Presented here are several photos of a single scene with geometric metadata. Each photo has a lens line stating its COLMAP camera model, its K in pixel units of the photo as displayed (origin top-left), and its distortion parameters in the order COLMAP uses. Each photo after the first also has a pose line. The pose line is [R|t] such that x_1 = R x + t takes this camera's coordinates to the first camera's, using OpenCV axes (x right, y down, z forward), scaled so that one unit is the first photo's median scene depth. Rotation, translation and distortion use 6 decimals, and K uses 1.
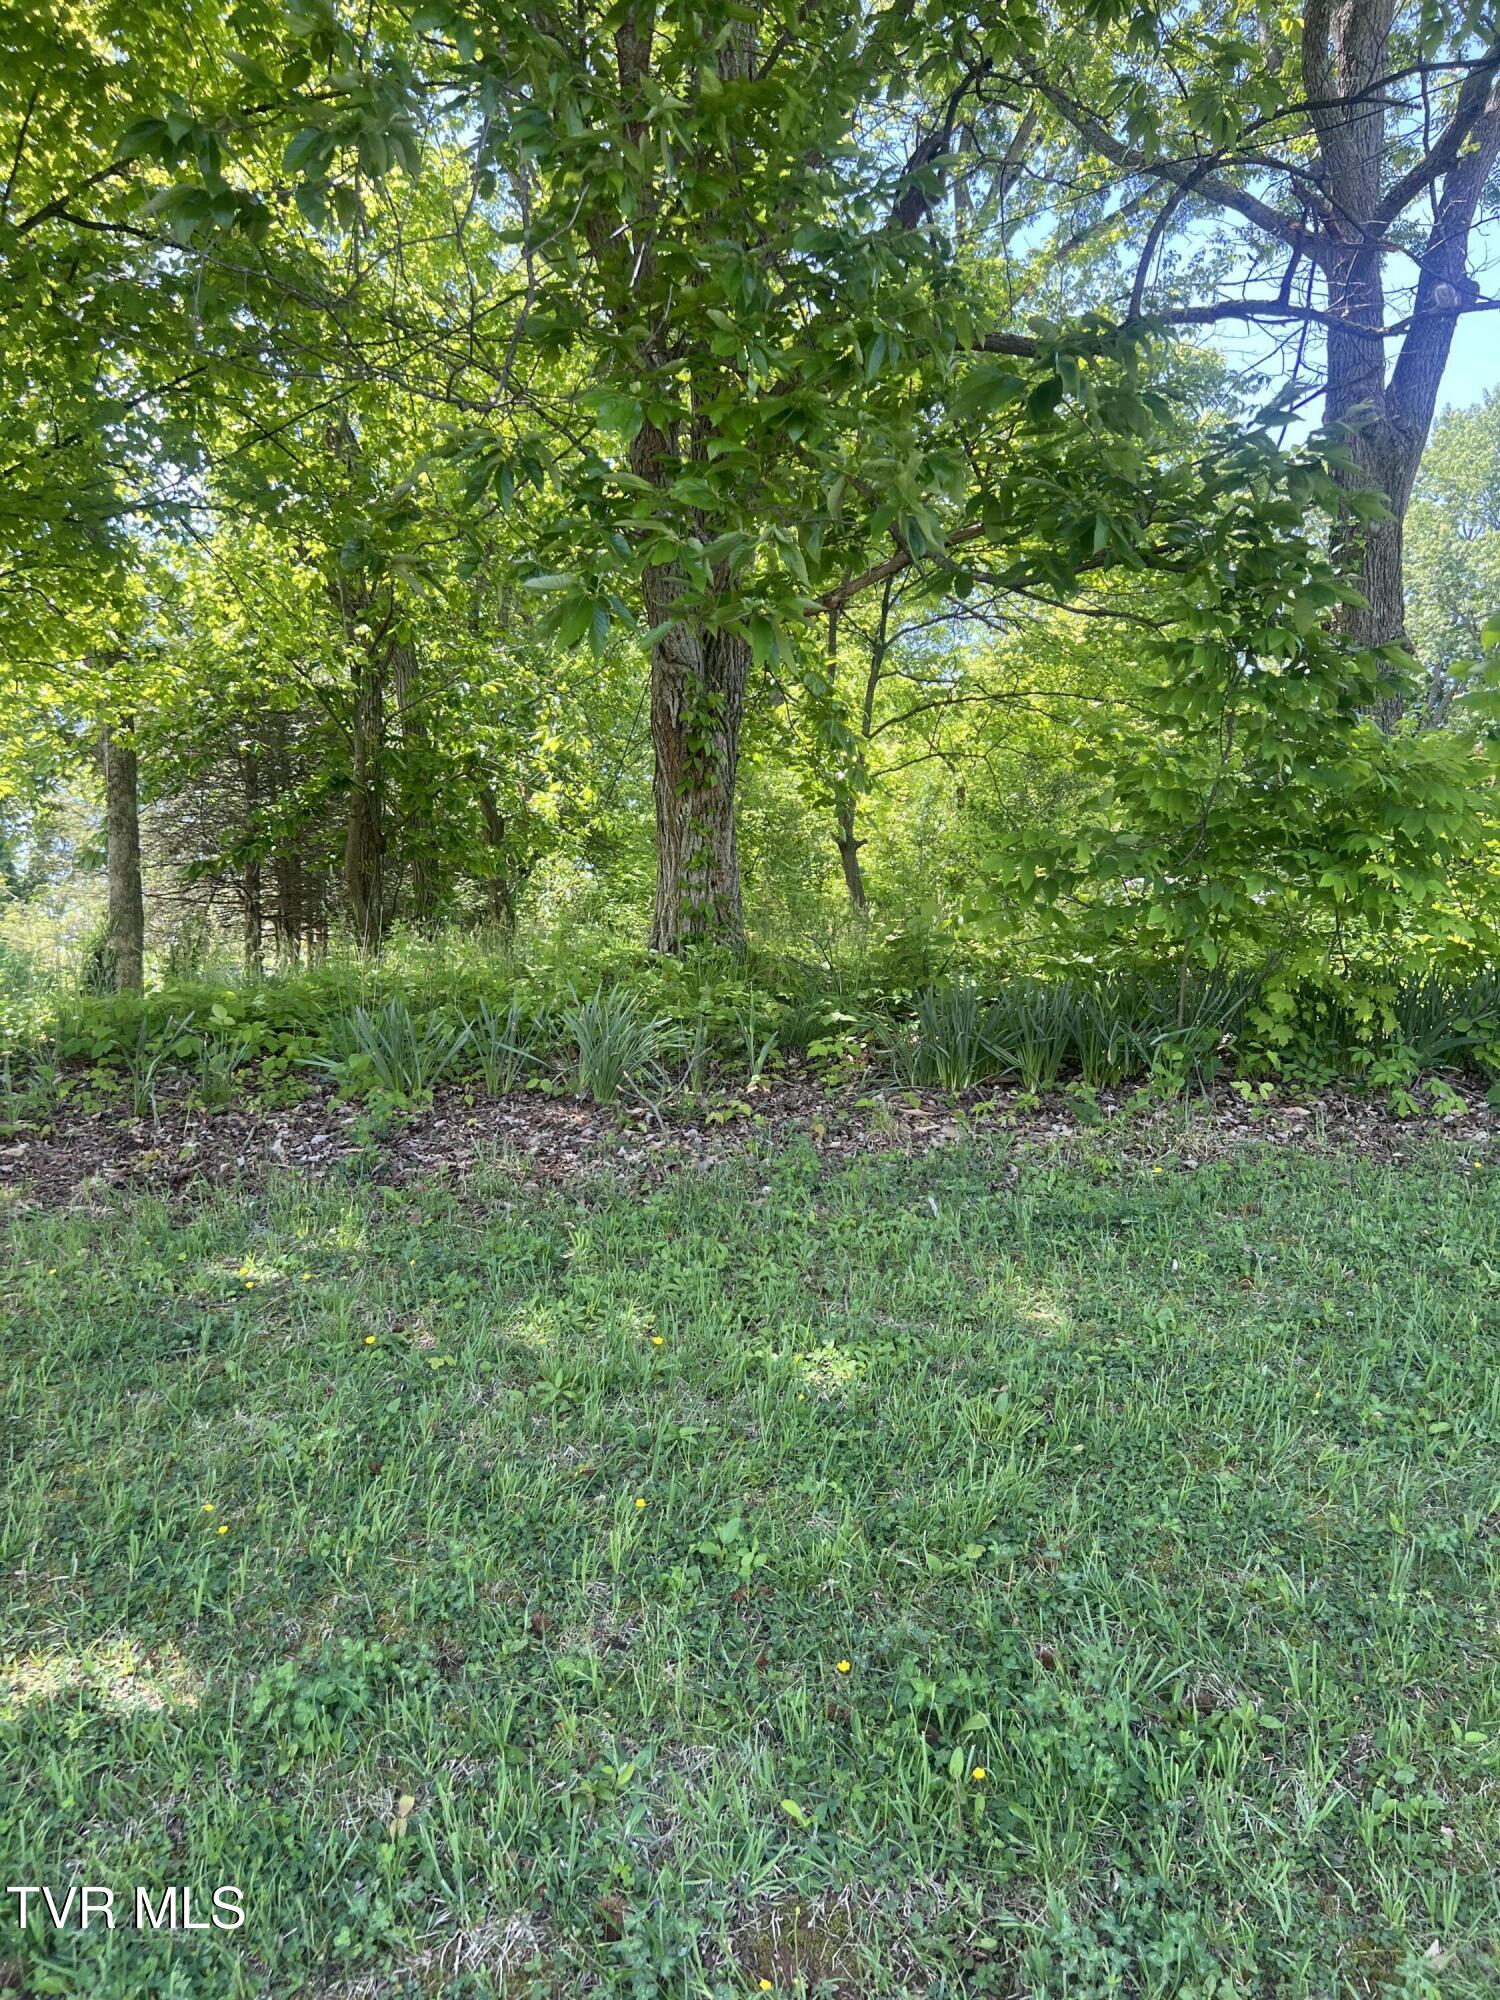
lens RADIAL K [[1547.1, 0, 764.0], [0, 1547.1, 1006.5], [0, 0, 1]] dist [0.045478, -0.051374]
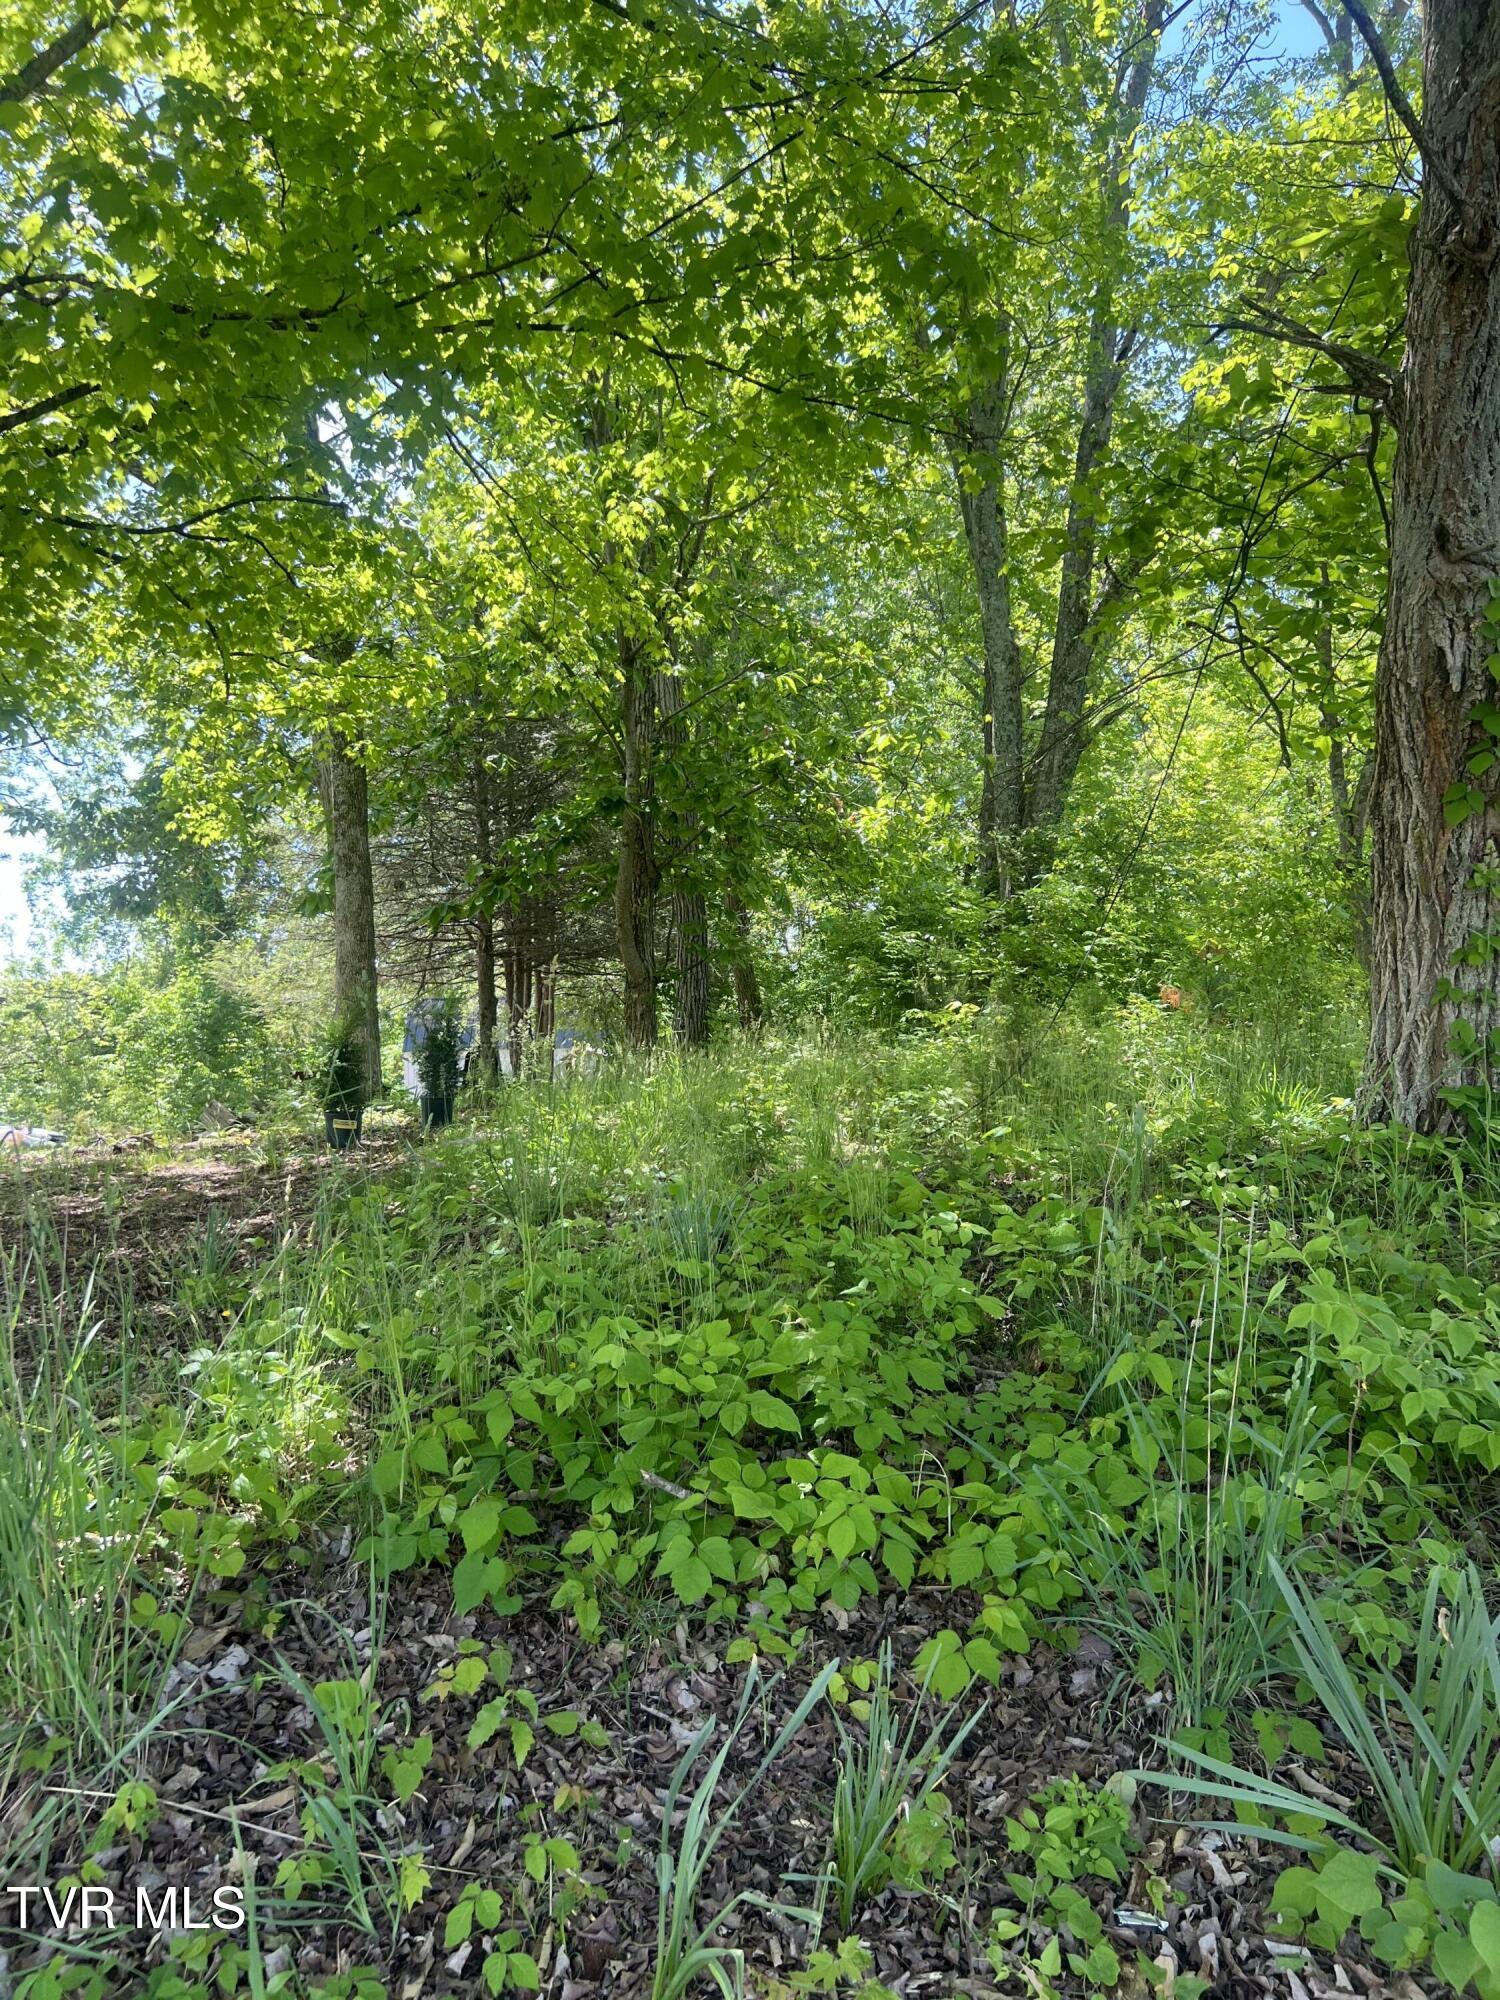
lens RADIAL K [[1547.1, 0, 736.0], [0, 1547.1, 999.8], [0, 0, 1]] dist [0.045478, -0.051374]
pose [[0.991846, -0.011860, -0.126891, -0.113394], [0.011157, 0.999918, -0.006251, -0.038835], [0.126954, 0.004784, 0.991897, 0.229243]]
